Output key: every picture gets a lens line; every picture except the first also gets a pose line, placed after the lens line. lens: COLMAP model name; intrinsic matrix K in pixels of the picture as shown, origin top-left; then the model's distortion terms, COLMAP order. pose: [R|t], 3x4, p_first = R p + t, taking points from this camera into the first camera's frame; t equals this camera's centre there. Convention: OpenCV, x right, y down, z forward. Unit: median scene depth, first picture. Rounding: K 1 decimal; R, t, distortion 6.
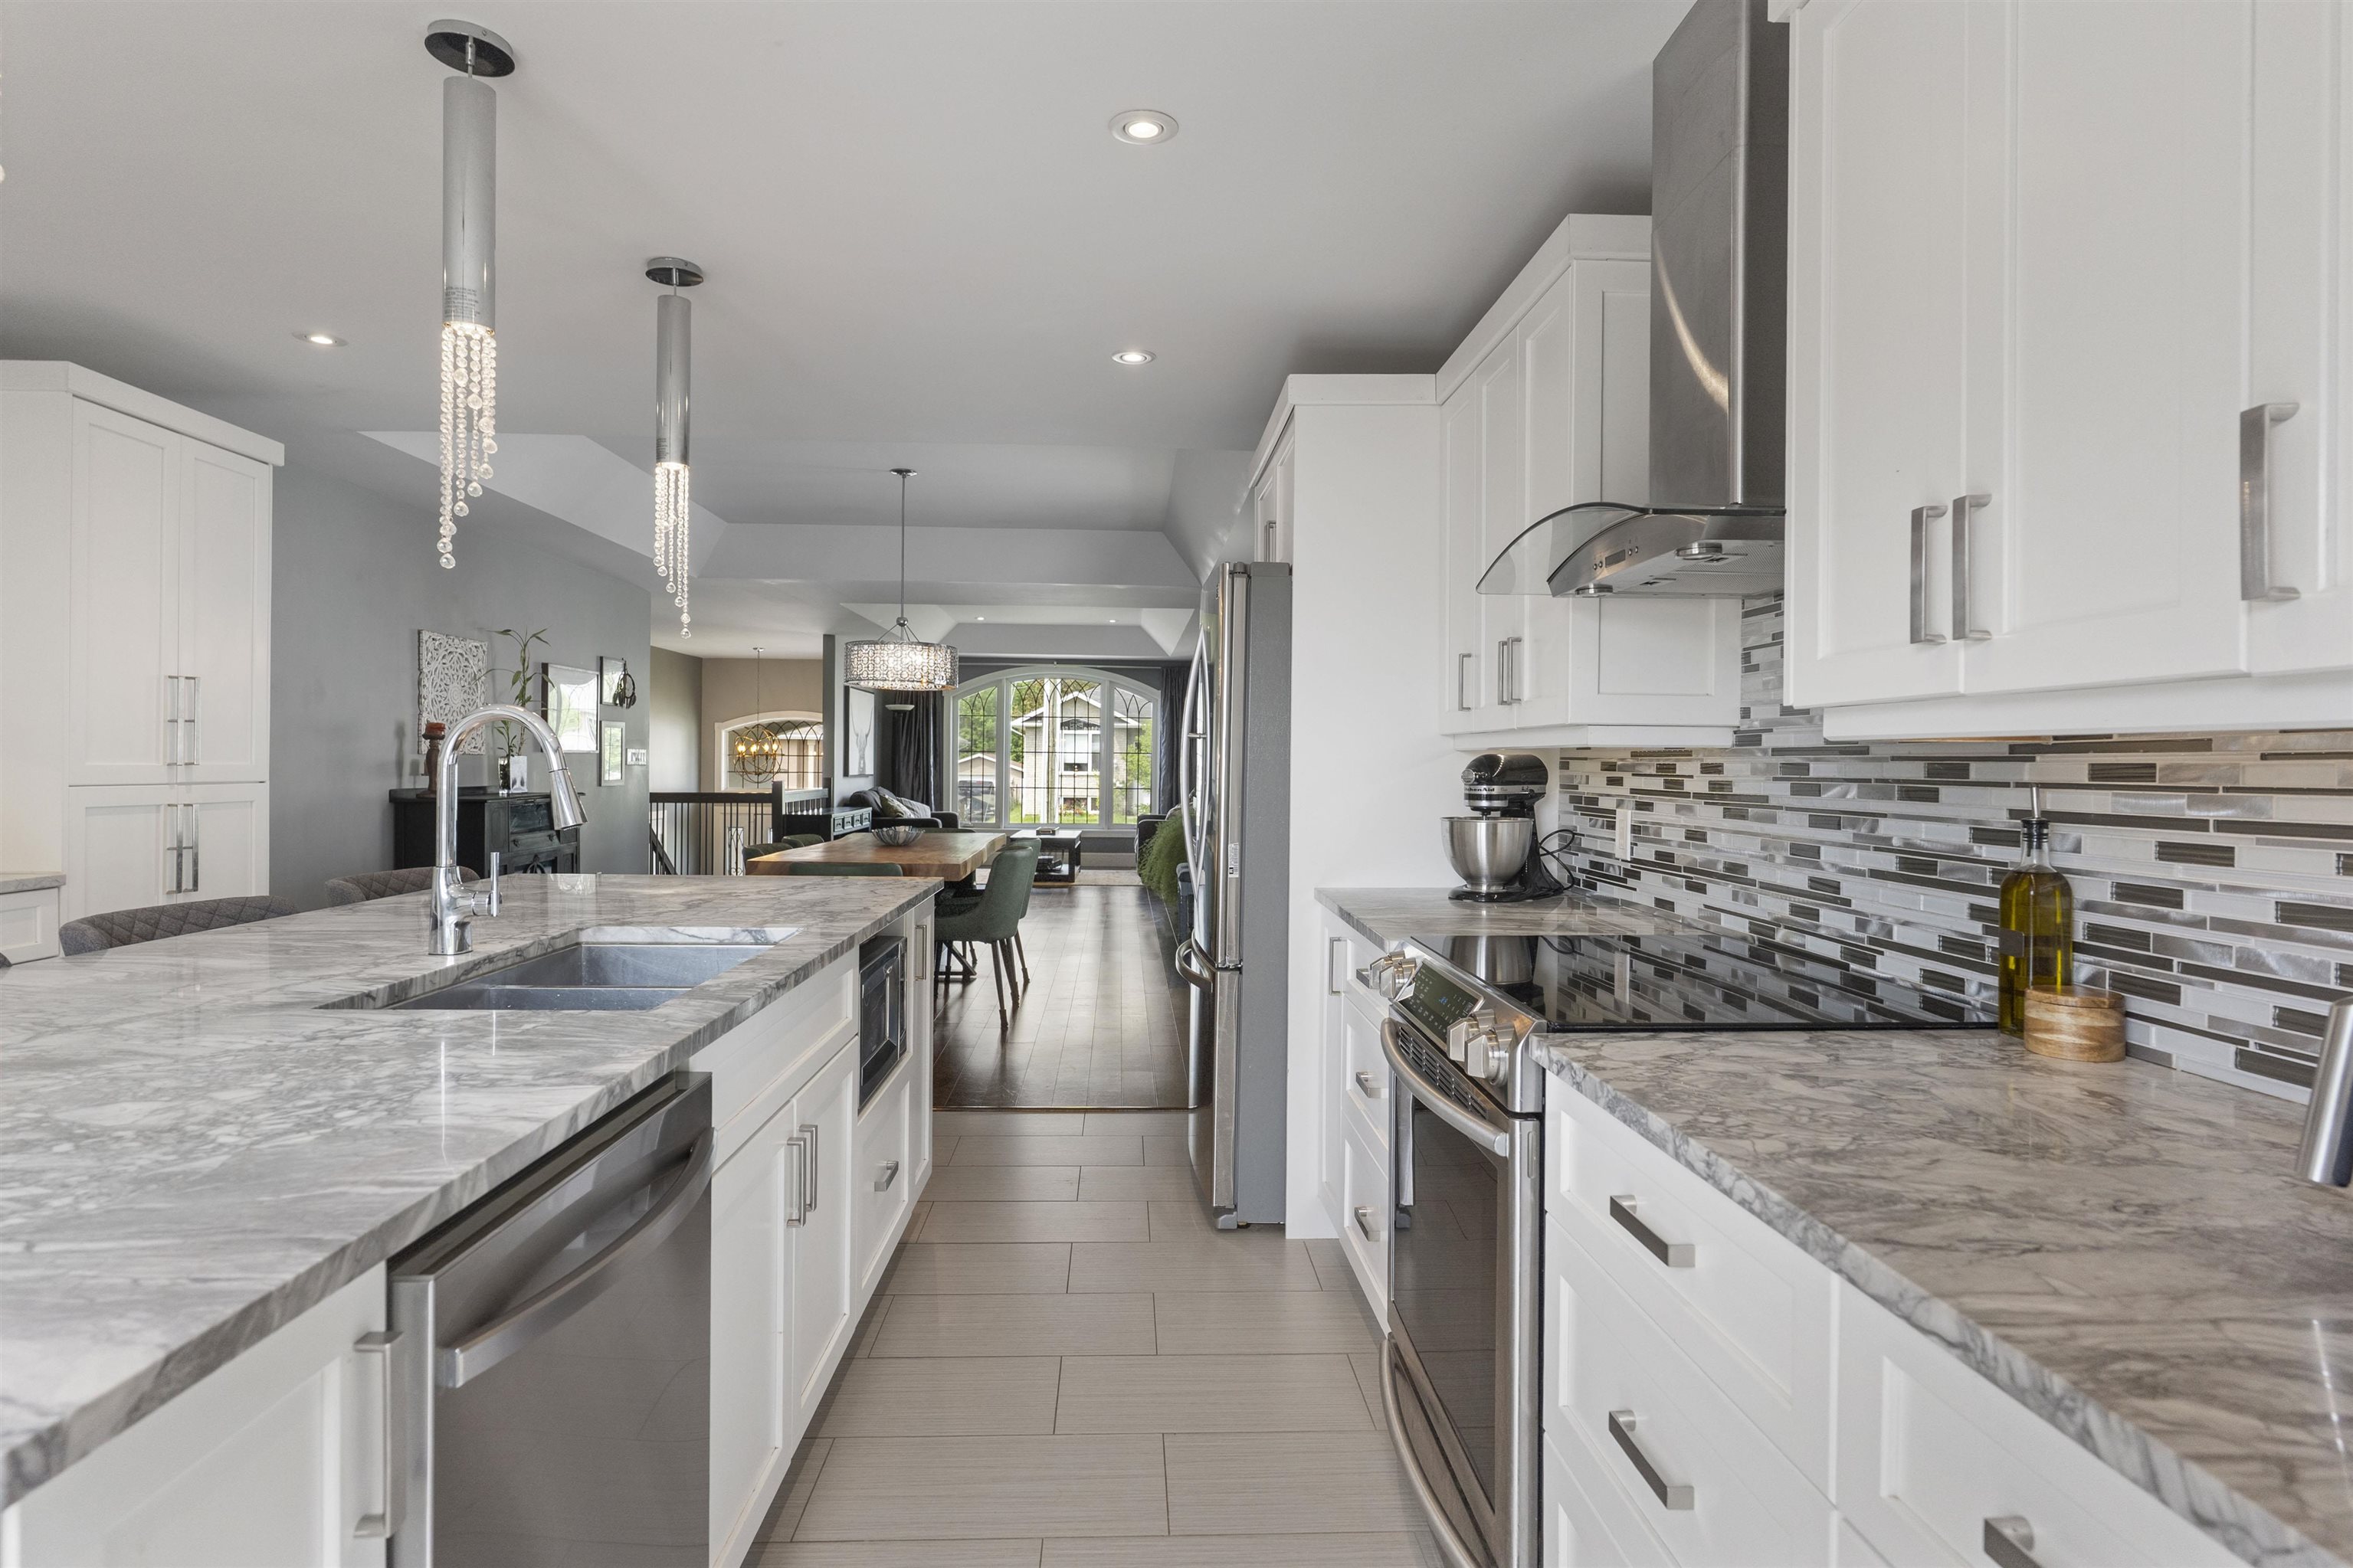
lens RADIAL K [[1237.5, 0, 1179.0], [0, 1237.5, 767.1], [0, 0, 1]] dist [-0.003716, -0.000576]
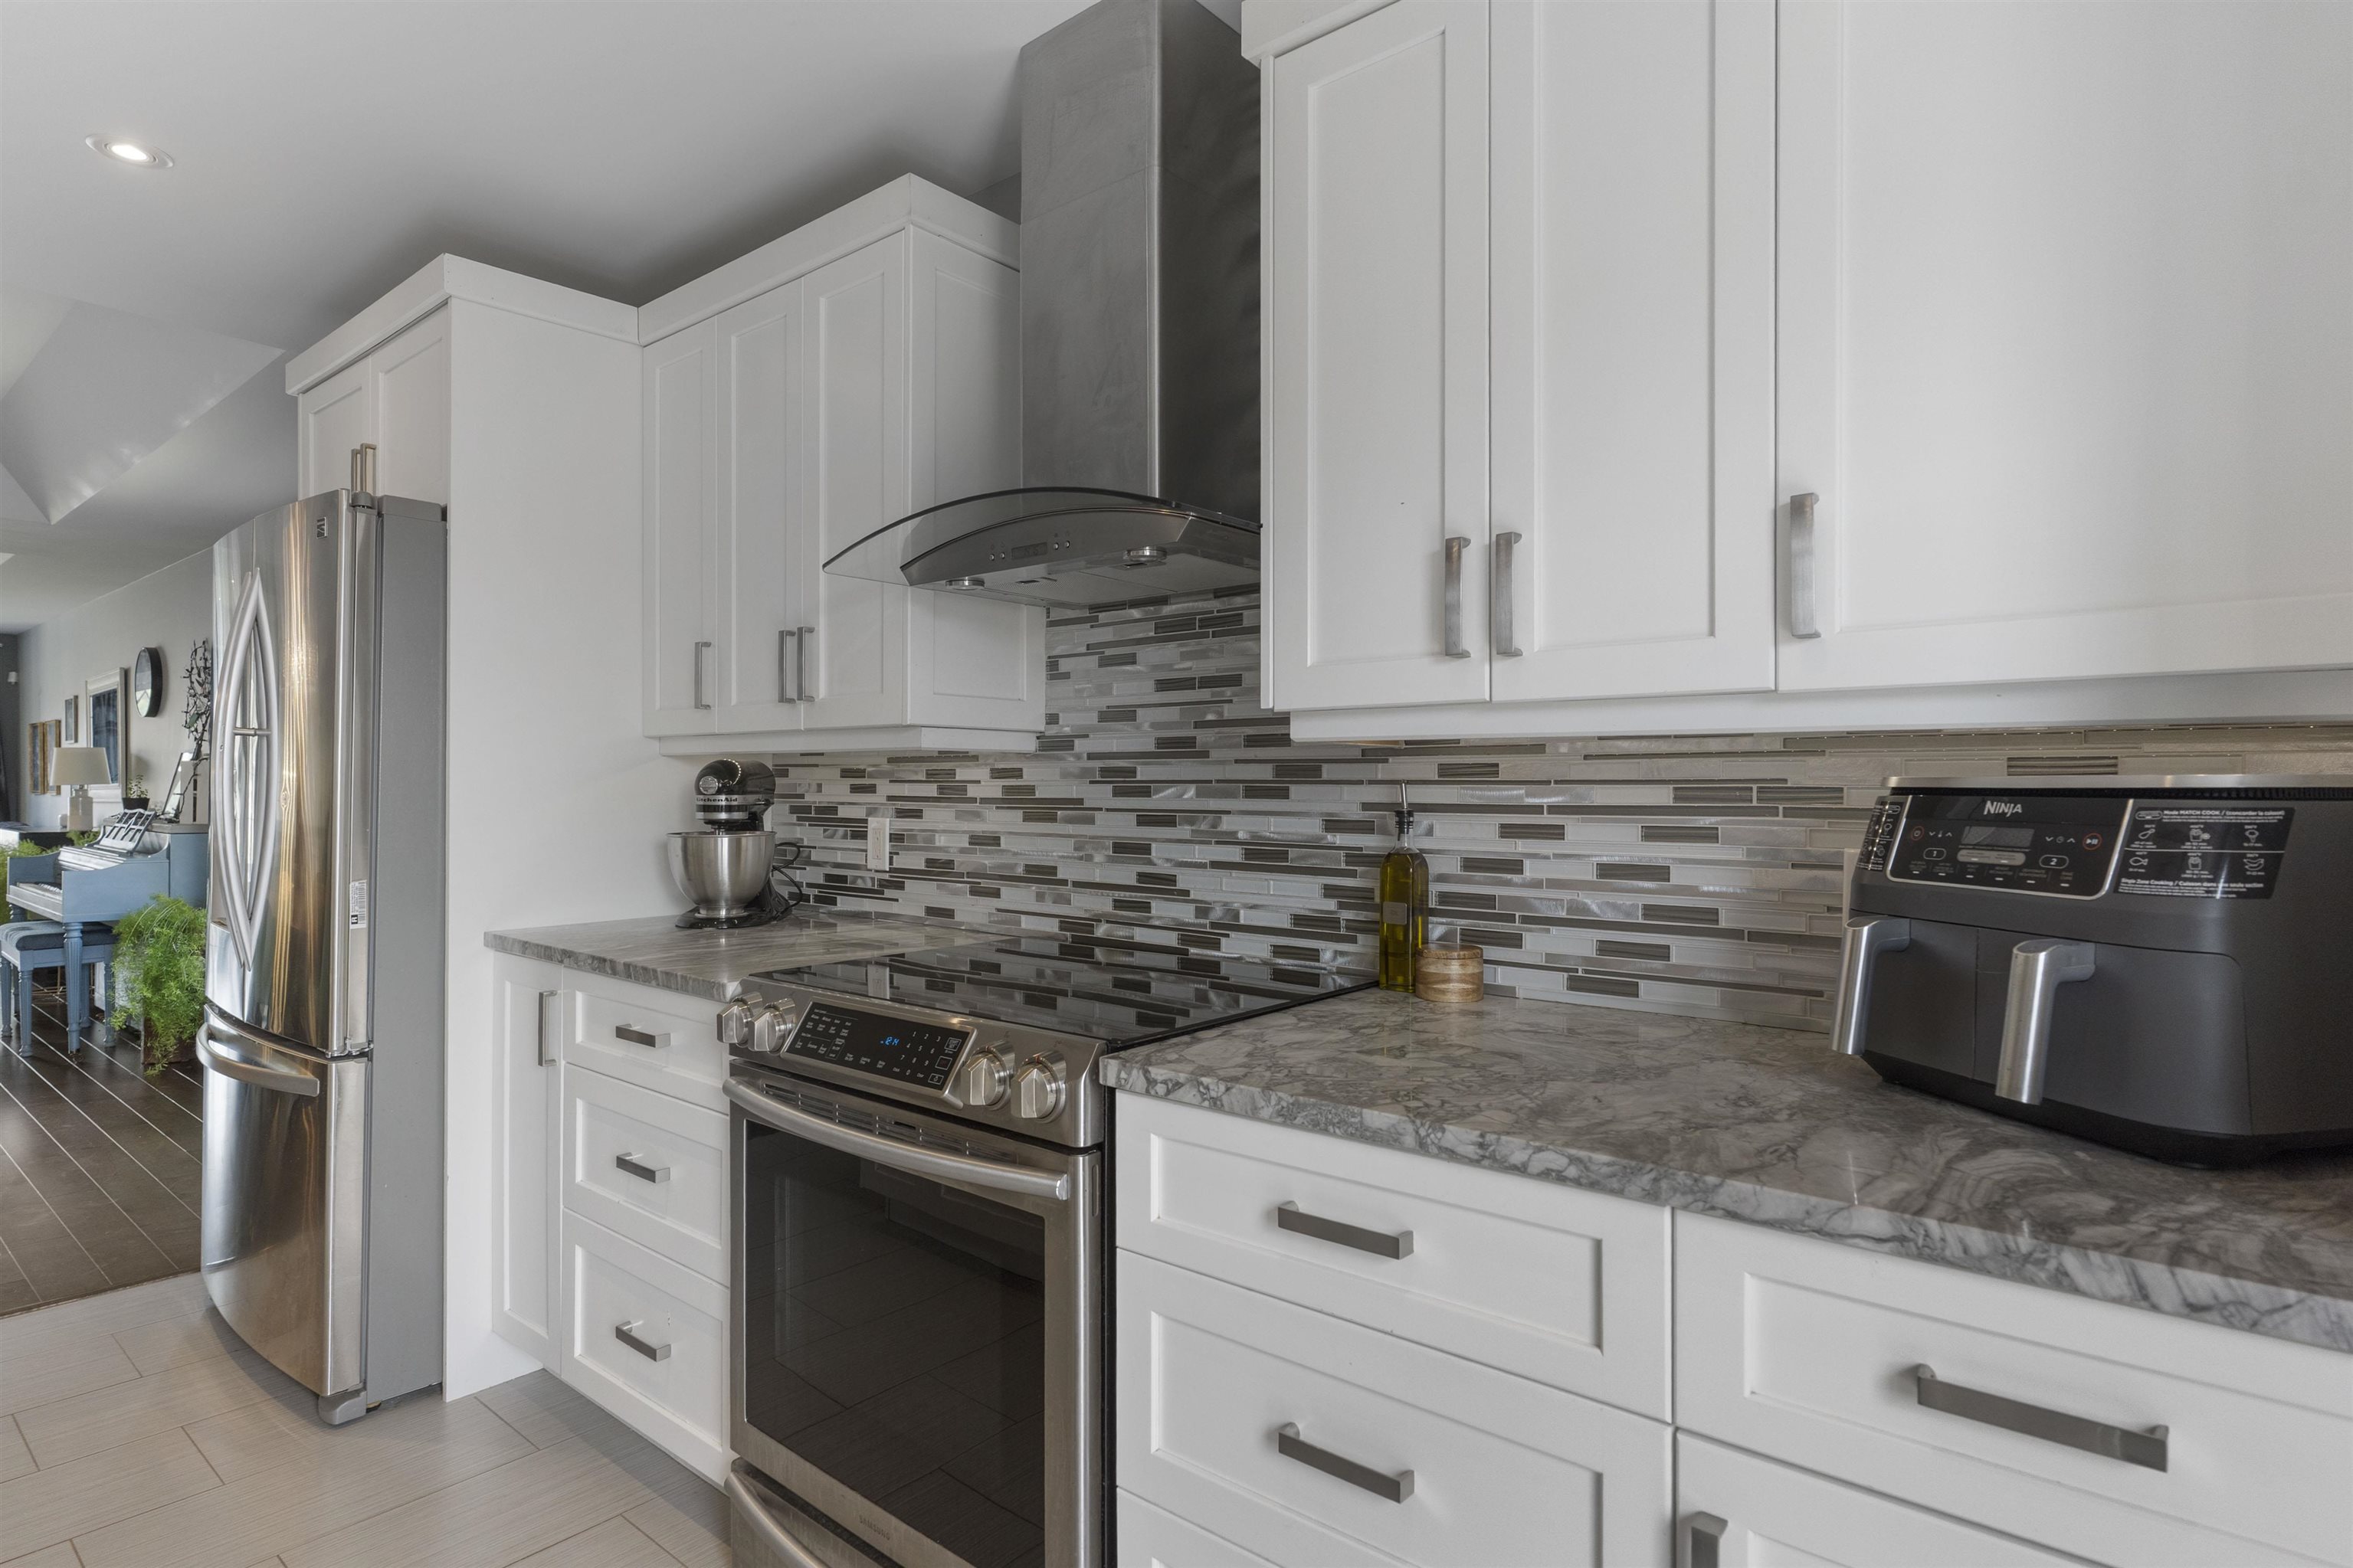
lens RADIAL K [[1225.7, 0, 1176.5], [0, 1225.7, 784.0], [0, 0, 1]] dist [0.003009, 0.000319]
pose [[0.672777, -0.006427, 0.739817, -0.284213], [0.005761, 0.999977, 0.003448, 0.009405], [-0.739823, 0.001943, 0.672799, 0.289622]]
